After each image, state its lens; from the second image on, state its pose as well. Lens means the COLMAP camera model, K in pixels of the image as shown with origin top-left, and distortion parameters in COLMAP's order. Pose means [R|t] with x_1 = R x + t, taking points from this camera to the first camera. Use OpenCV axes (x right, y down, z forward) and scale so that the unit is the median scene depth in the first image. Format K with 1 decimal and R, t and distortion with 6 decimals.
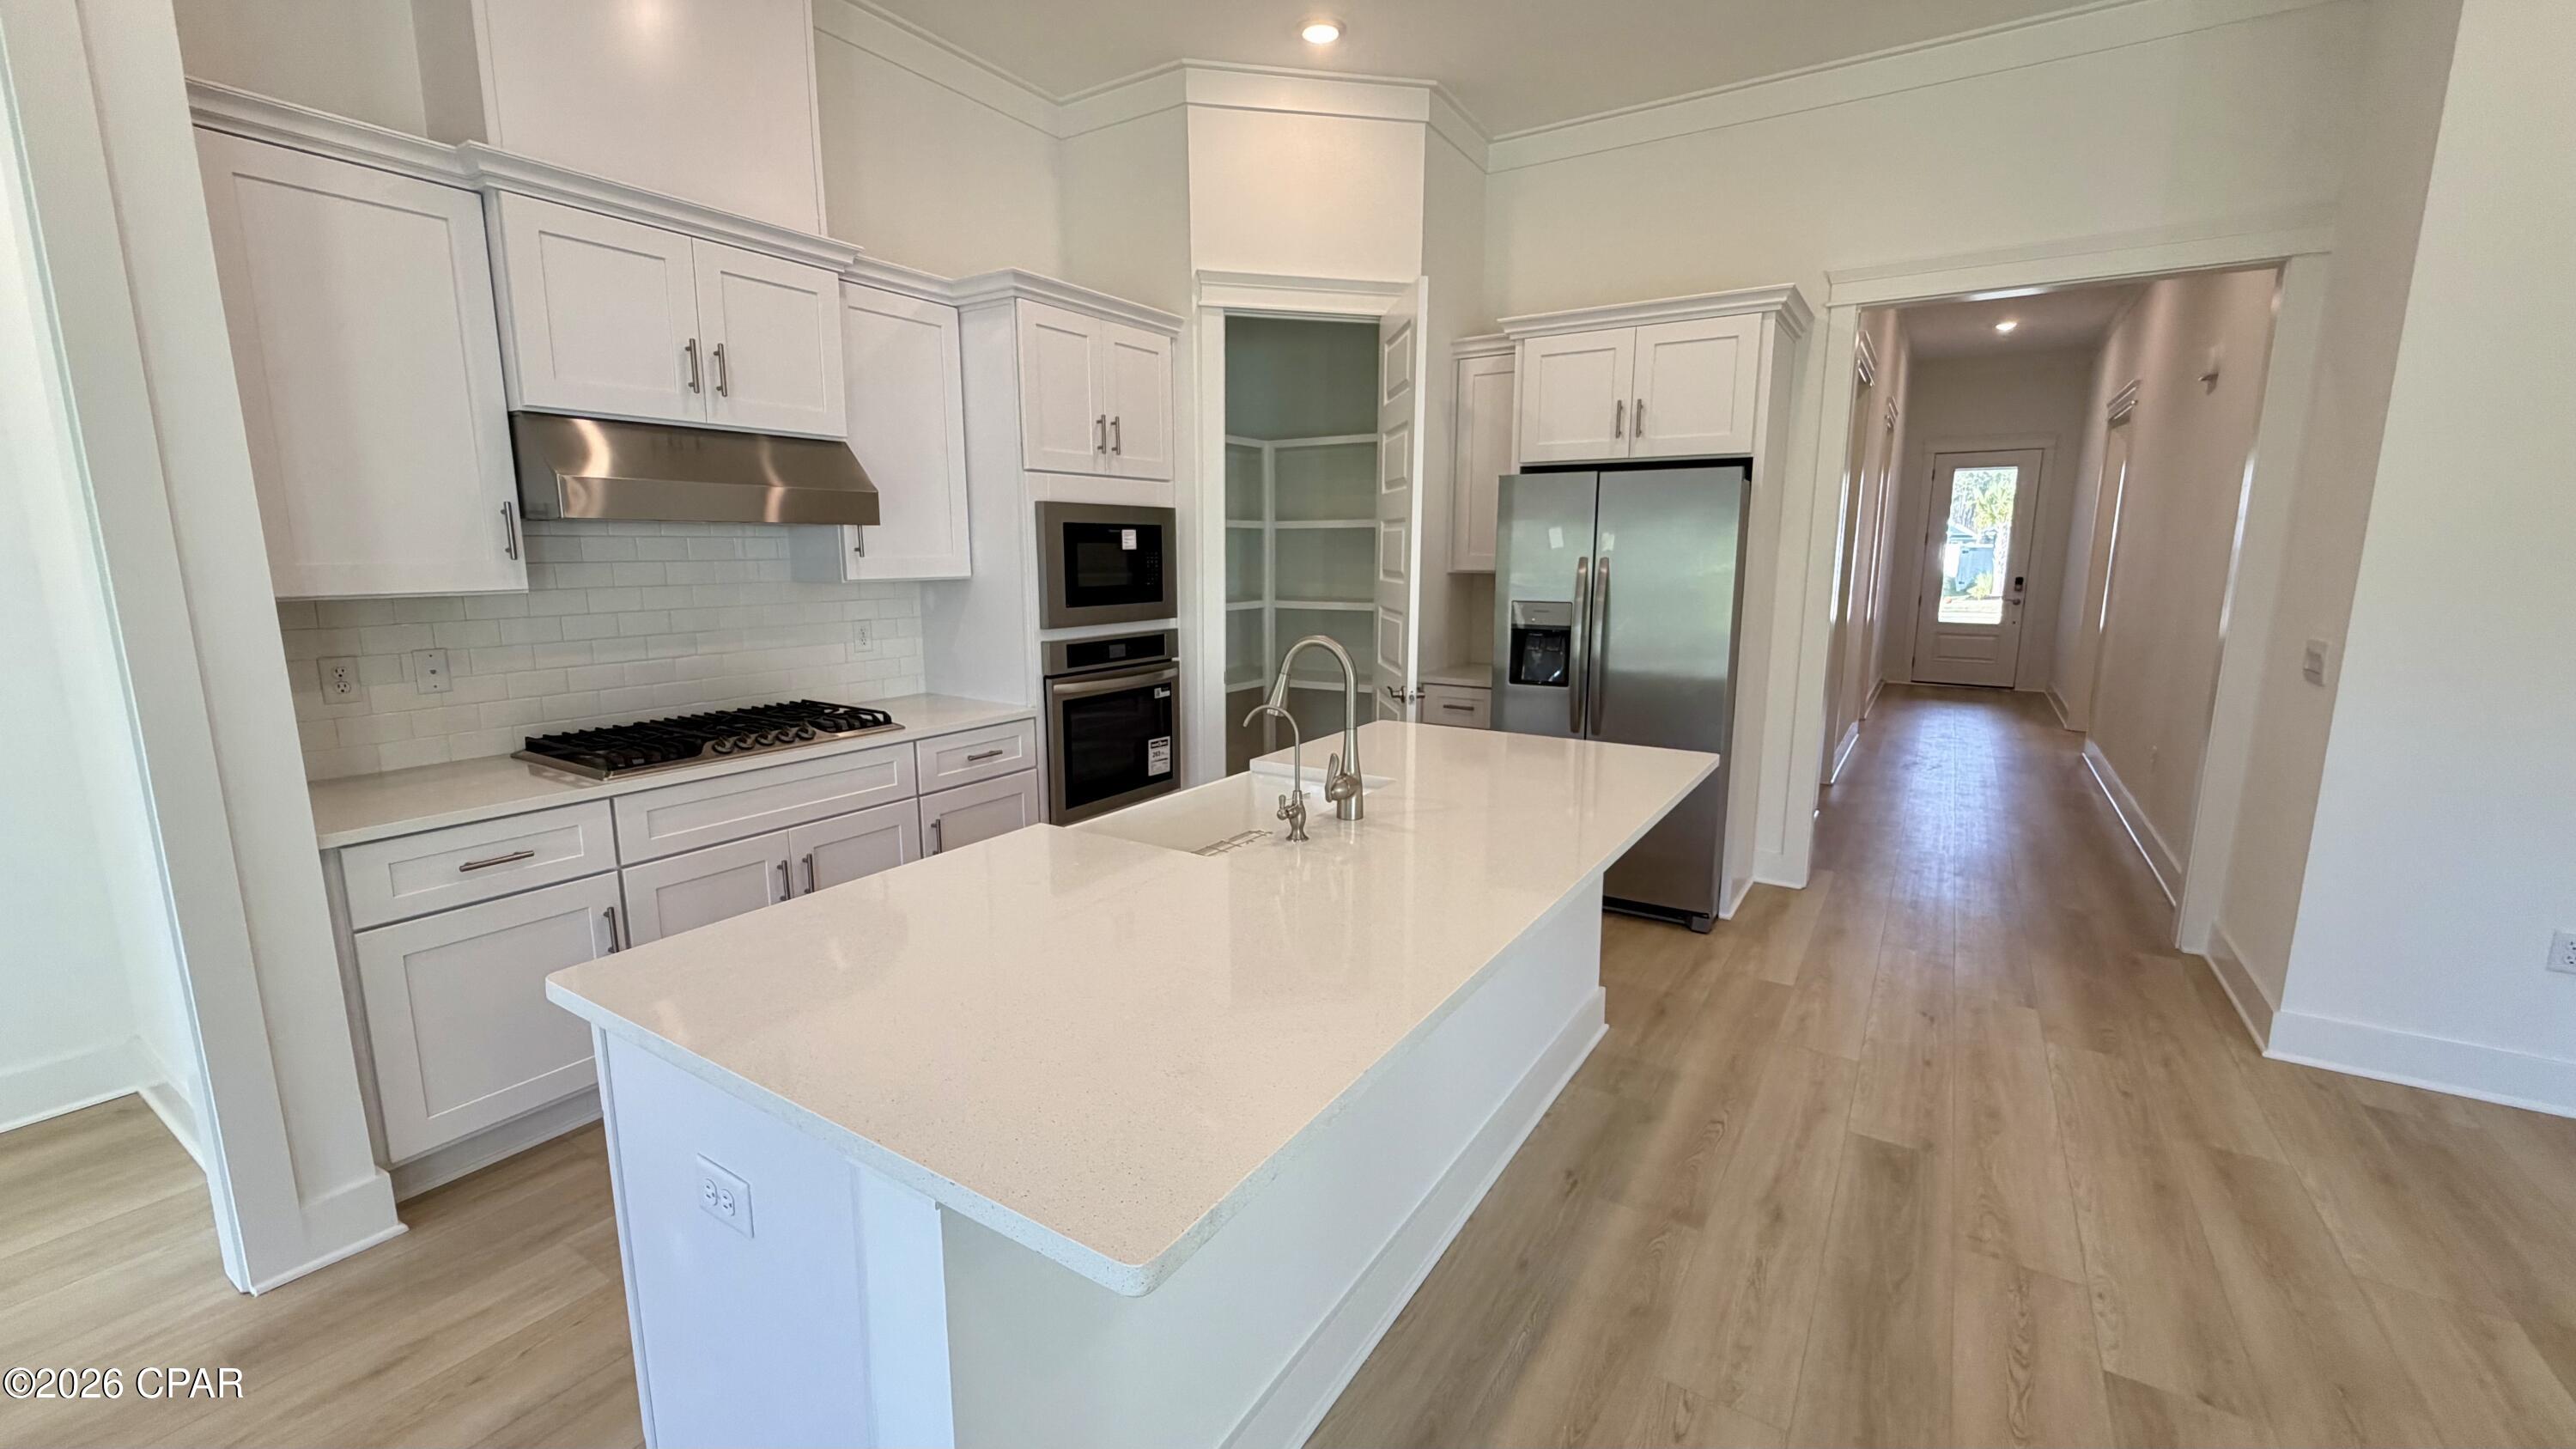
lens RADIAL K [[1029.1, 0, 1281.8], [0, 1029.1, 724.0], [0, 0, 1]] dist [-0.000515, -0.000216]
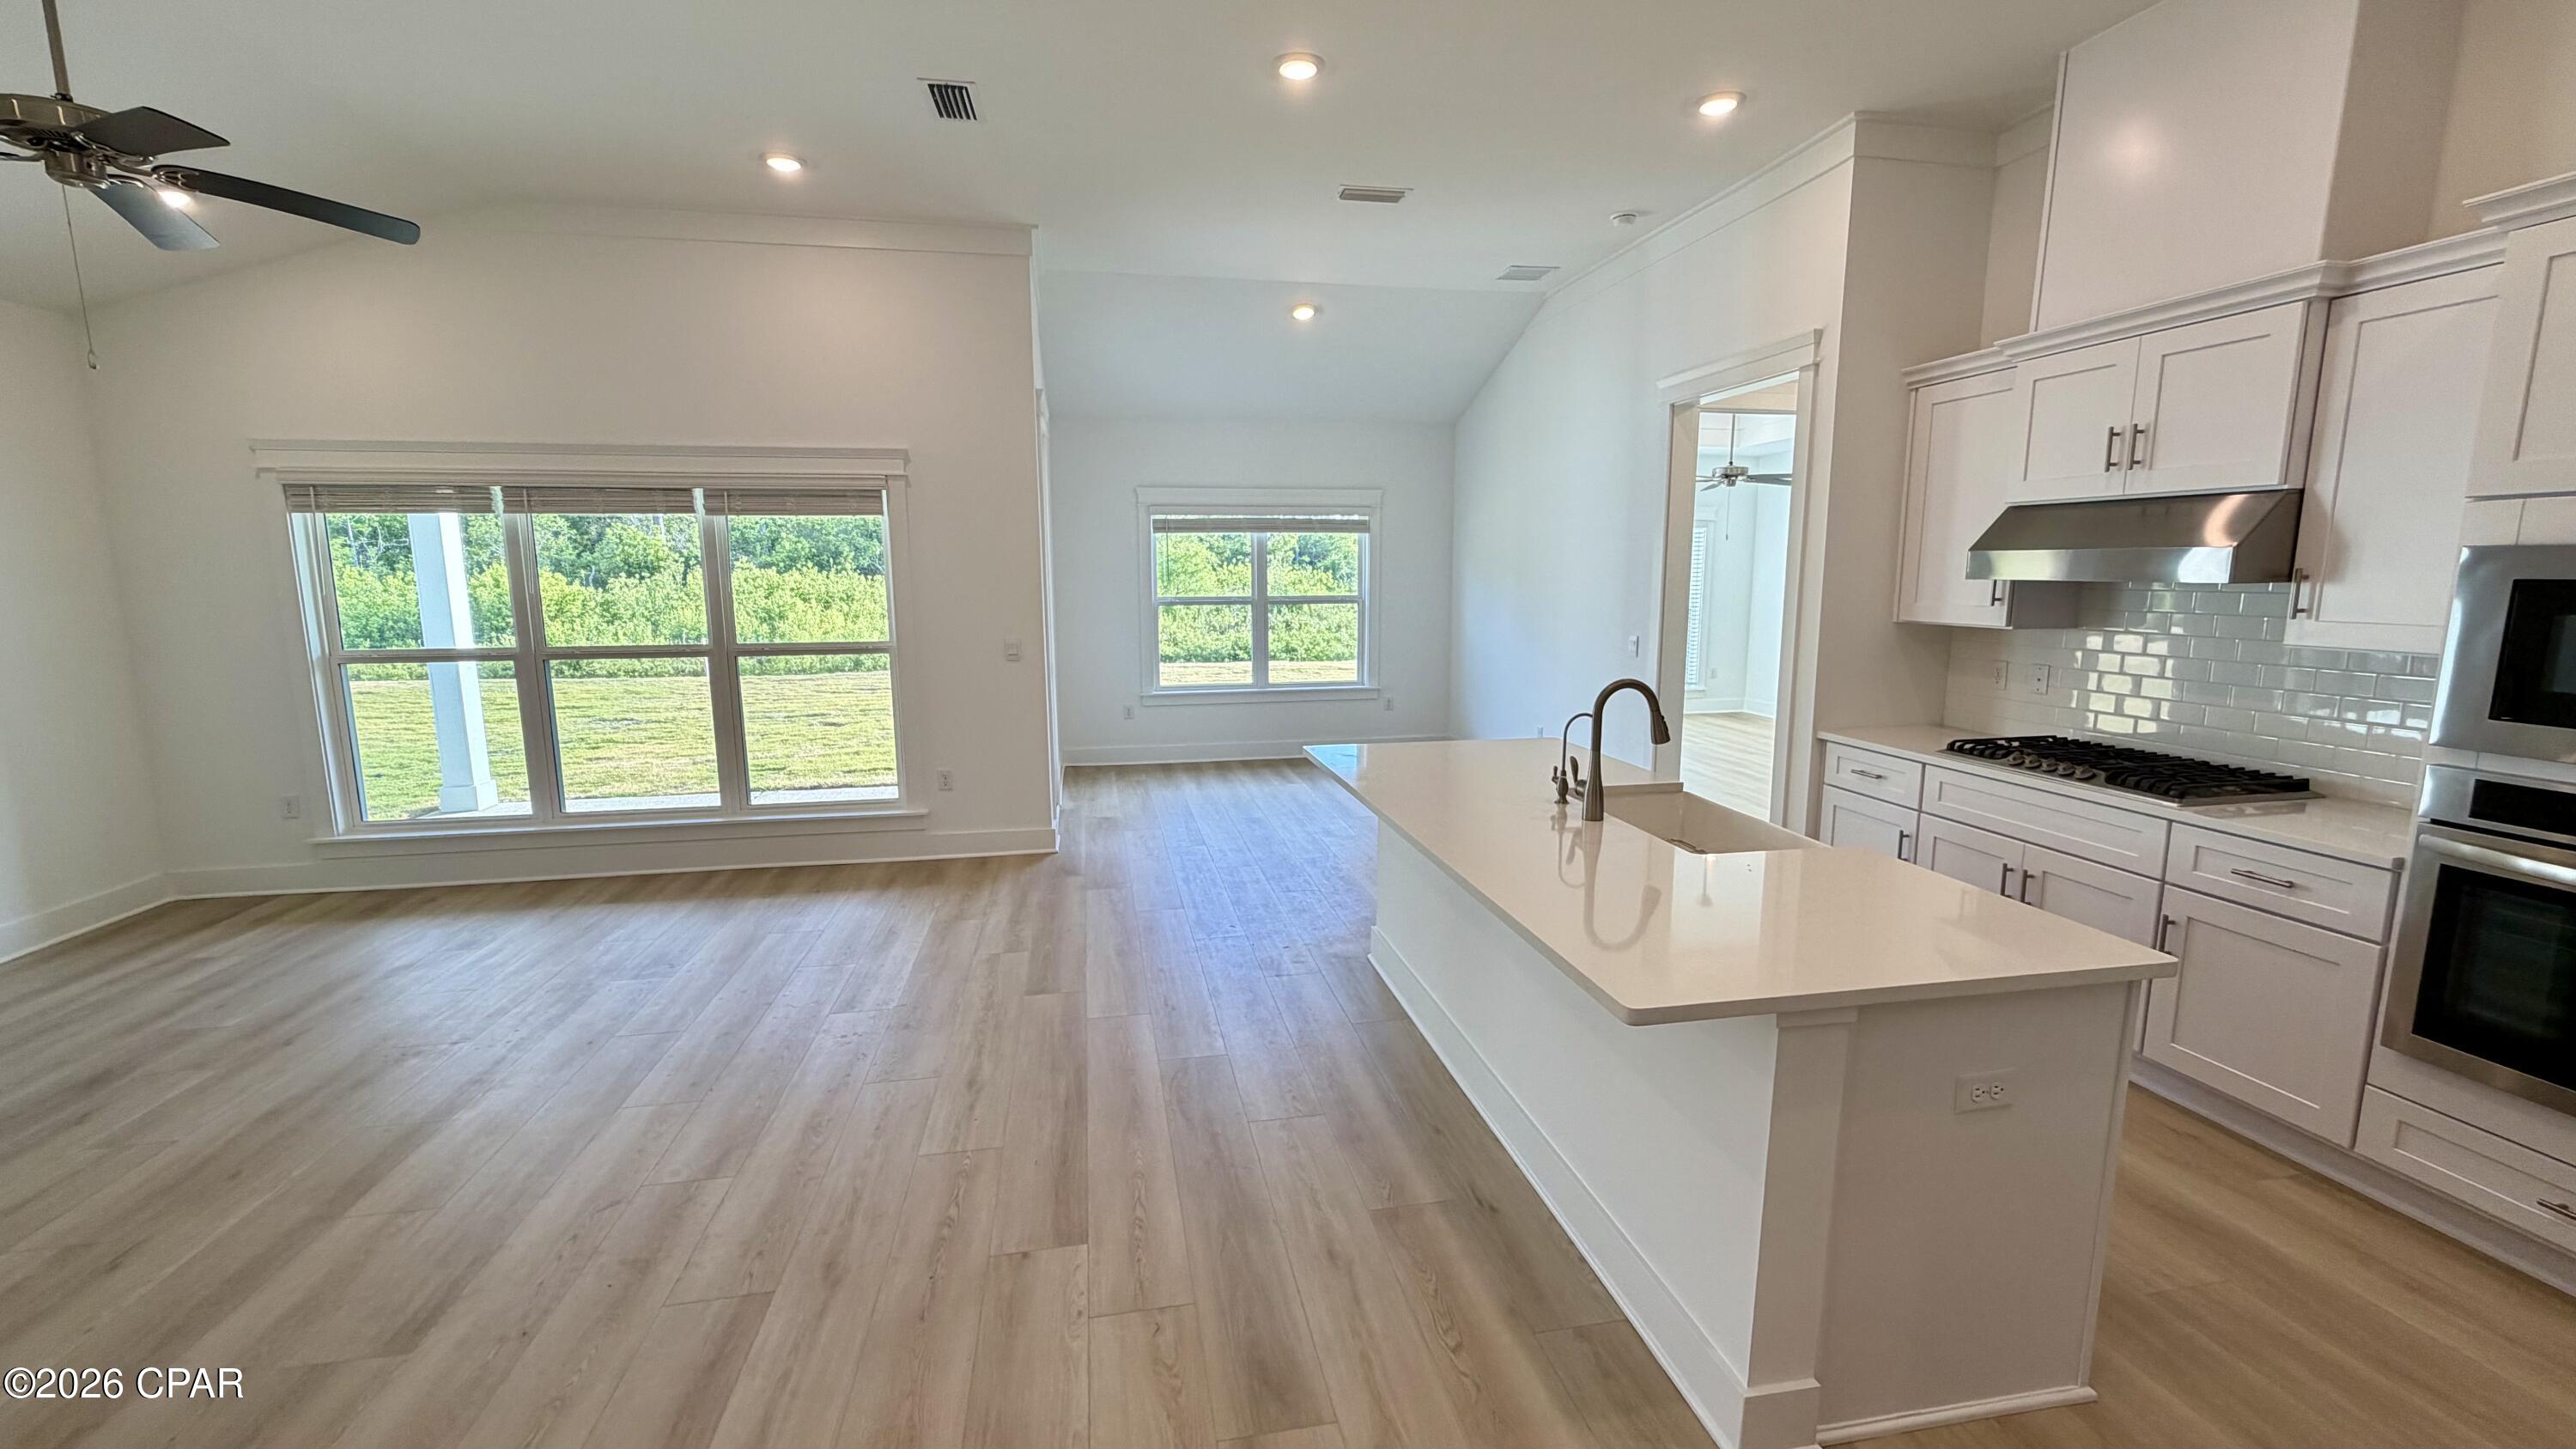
lens RADIAL K [[1029.1, 0, 1281.8], [0, 1029.1, 724.0], [0, 0, 1]] dist [-0.000515, -0.000216]
pose [[-0.721597, 0.105160, -0.684280, 0.832707], [-0.116453, 0.955876, 0.269702, -0.222276], [0.682449, 0.274302, -0.677512, 1.079103]]
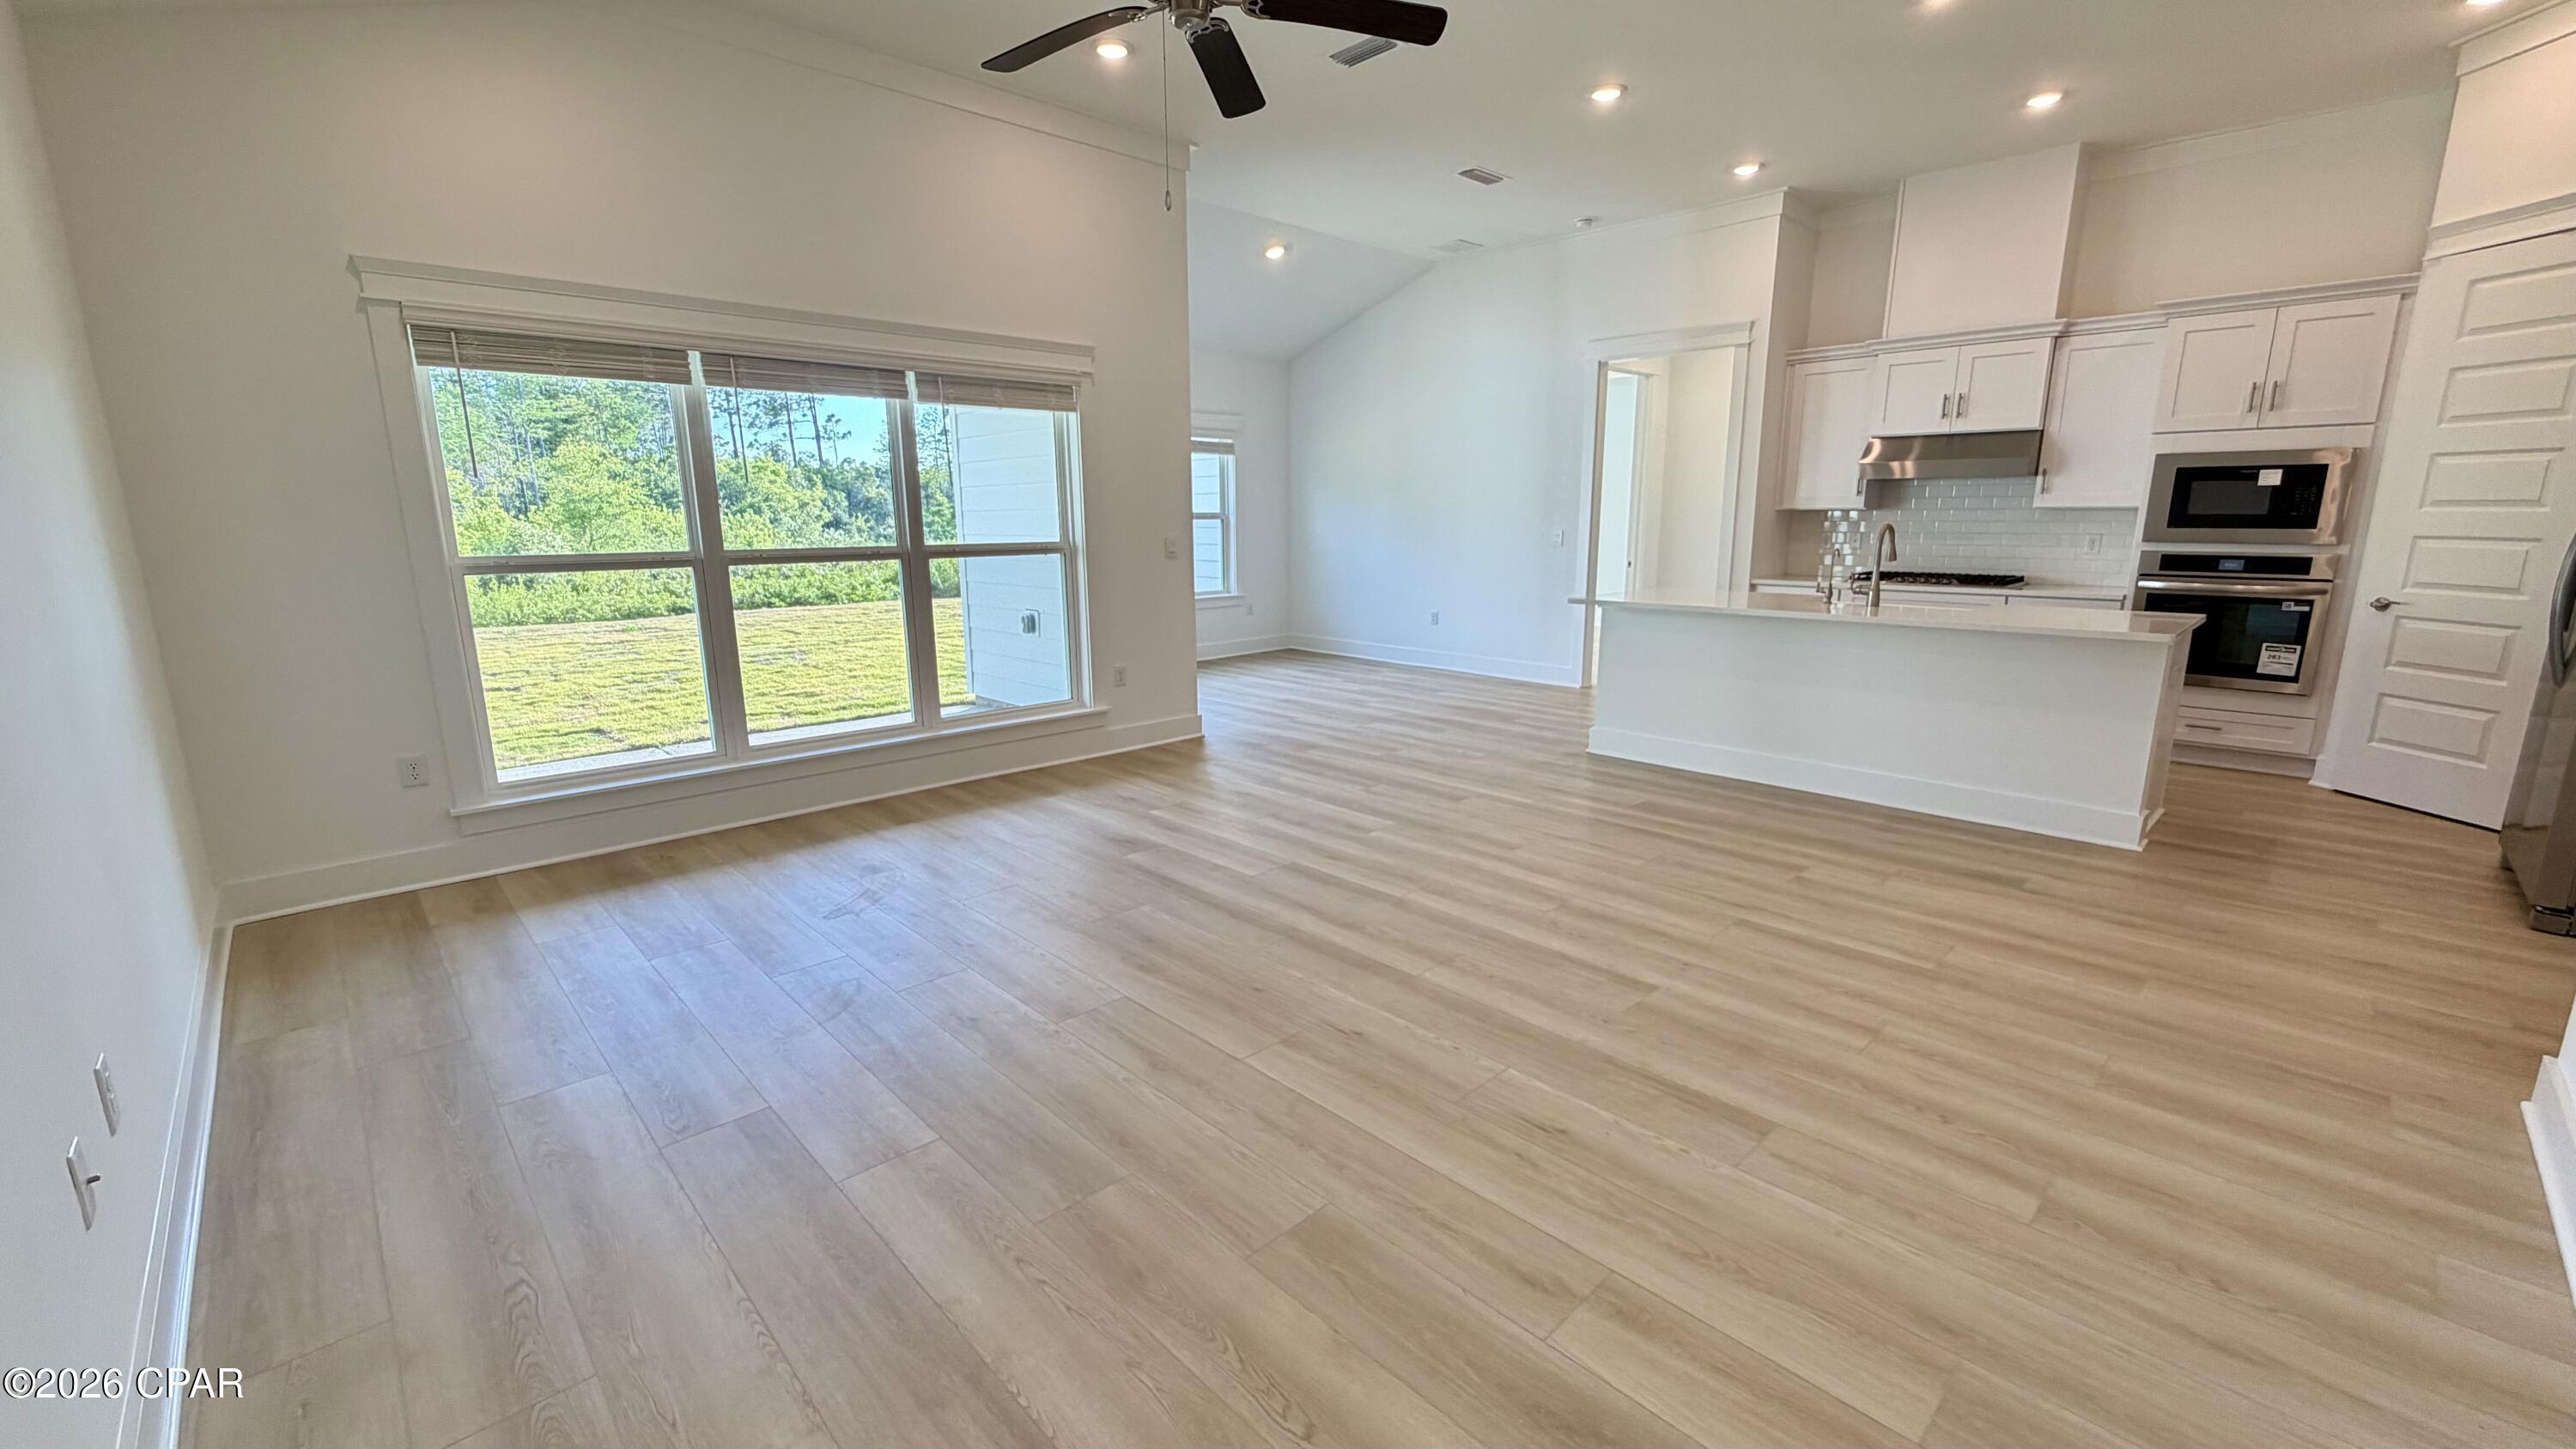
lens RADIAL K [[1029.1, 0, 1281.8], [0, 1029.1, 724.0], [0, 0, 1]] dist [-0.000515, -0.000216]
pose [[-0.227815, 0.195273, -0.953923, 1.731797], [-0.162904, 0.958232, 0.235059, 0.014373], [0.959980, 0.208948, -0.186489, 0.166737]]
